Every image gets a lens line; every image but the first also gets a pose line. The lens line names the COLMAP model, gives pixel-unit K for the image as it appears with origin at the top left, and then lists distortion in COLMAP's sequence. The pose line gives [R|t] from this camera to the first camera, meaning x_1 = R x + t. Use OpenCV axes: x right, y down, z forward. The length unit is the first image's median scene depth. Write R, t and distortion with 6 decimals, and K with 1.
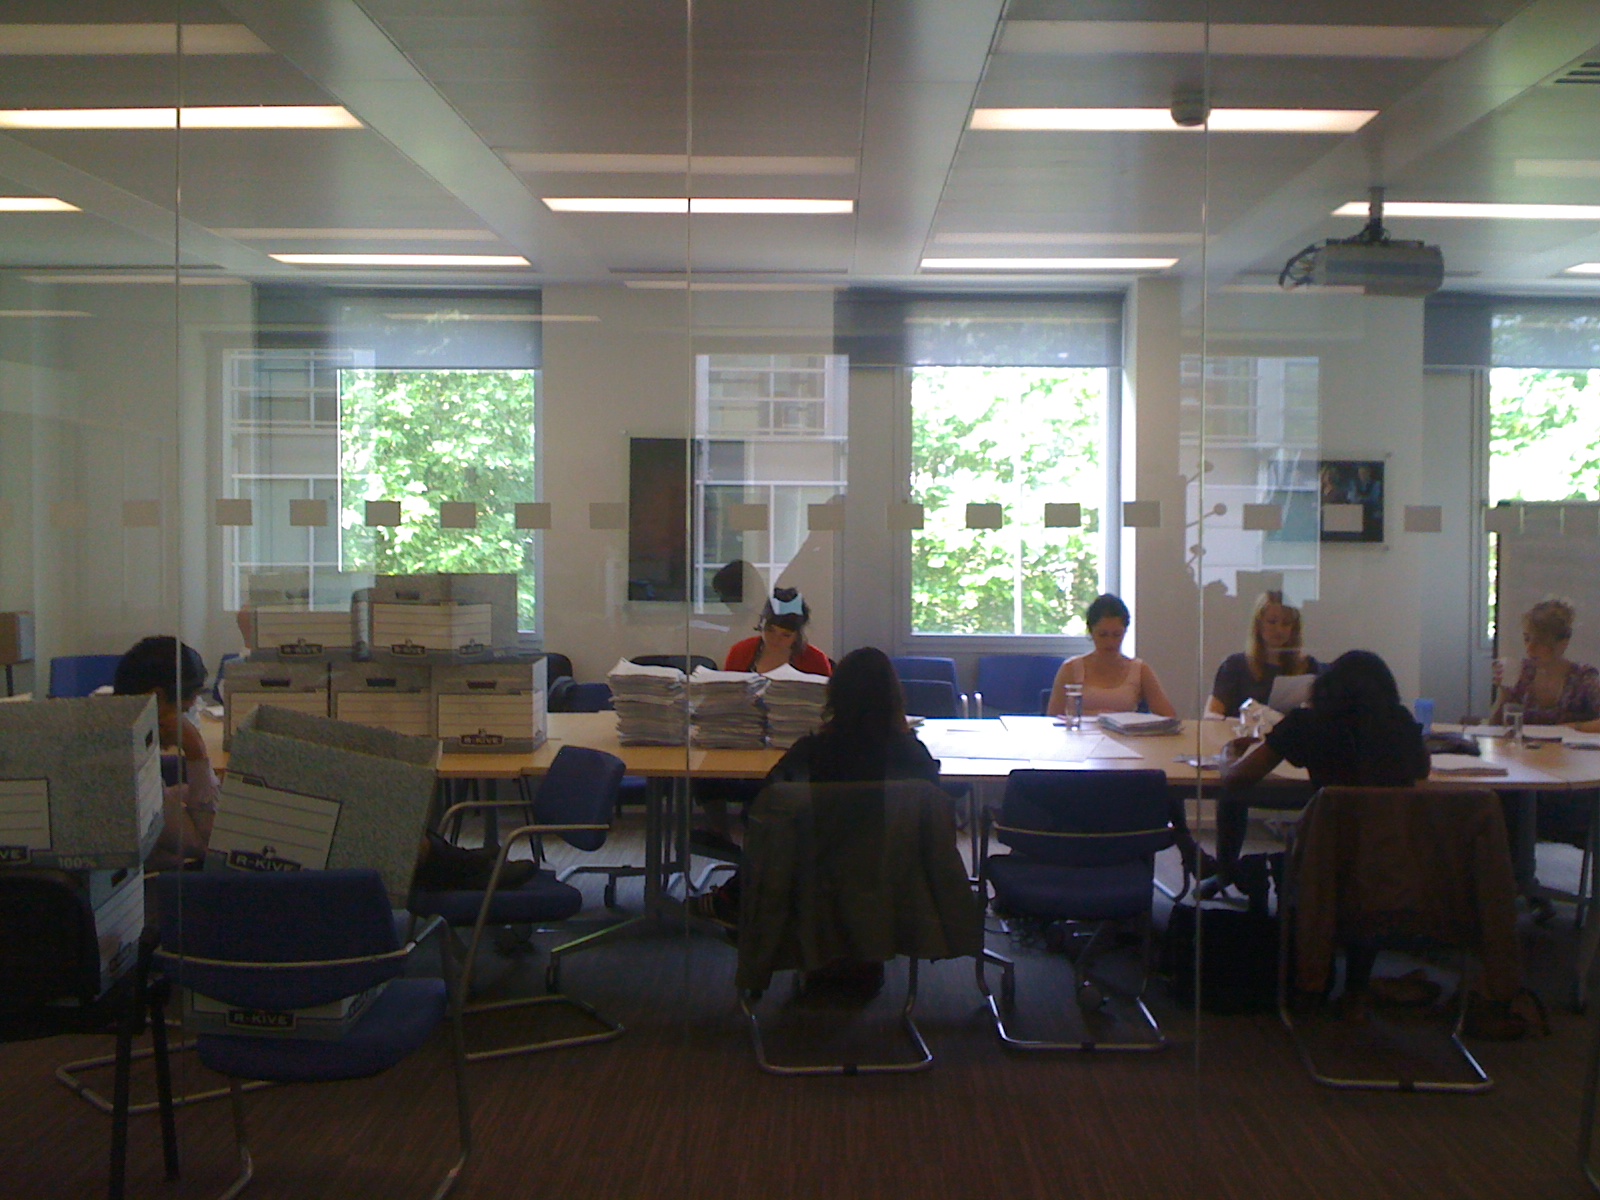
lens RADIAL K [[1756.0, 0, 800.0], [0, 1756.0, 600.0], [0, 0, 1]] dist [0.083006, -0.002597]
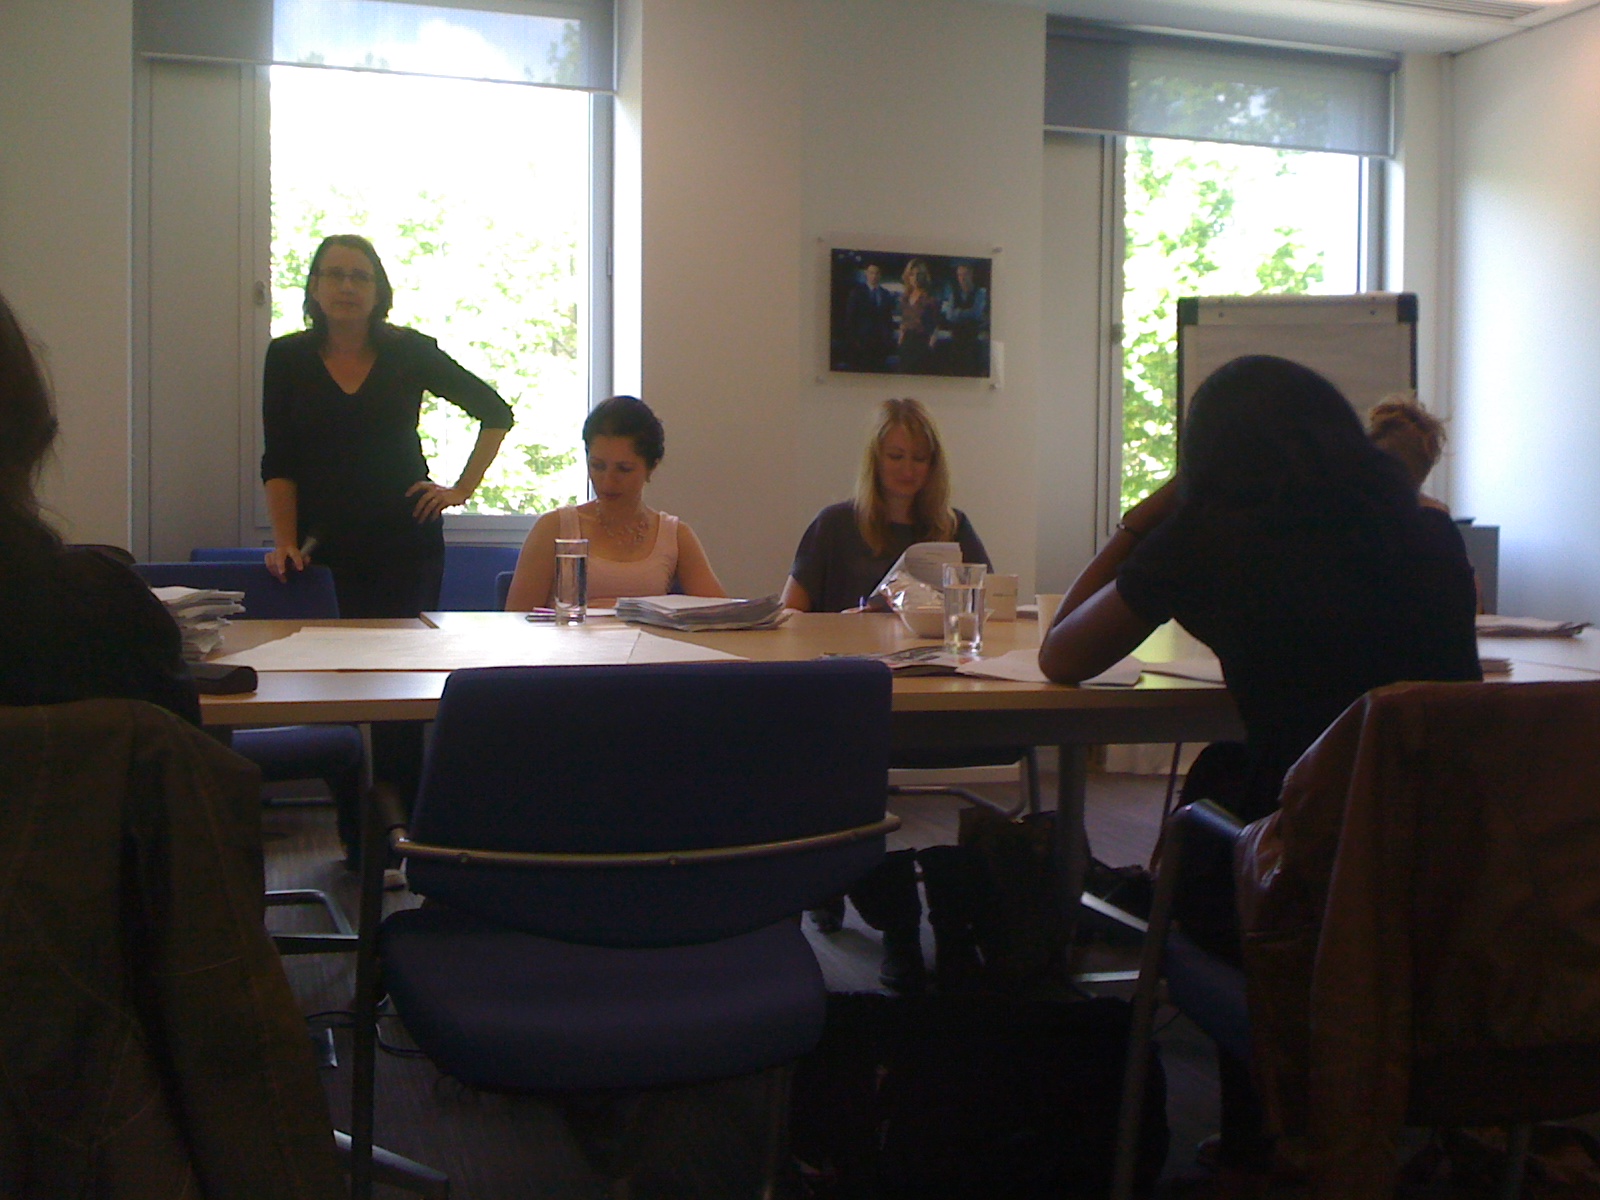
lens RADIAL K [[1756.0, 0, 800.0], [0, 1756.0, 600.0], [0, 0, 1]] dist [0.083006, -0.002597]
pose [[0.948066, -0.000880, 0.318072, 0.043222], [-0.003068, 0.999924, 0.011911, 0.045526], [-0.318059, -0.012268, 0.947992, 0.377950]]
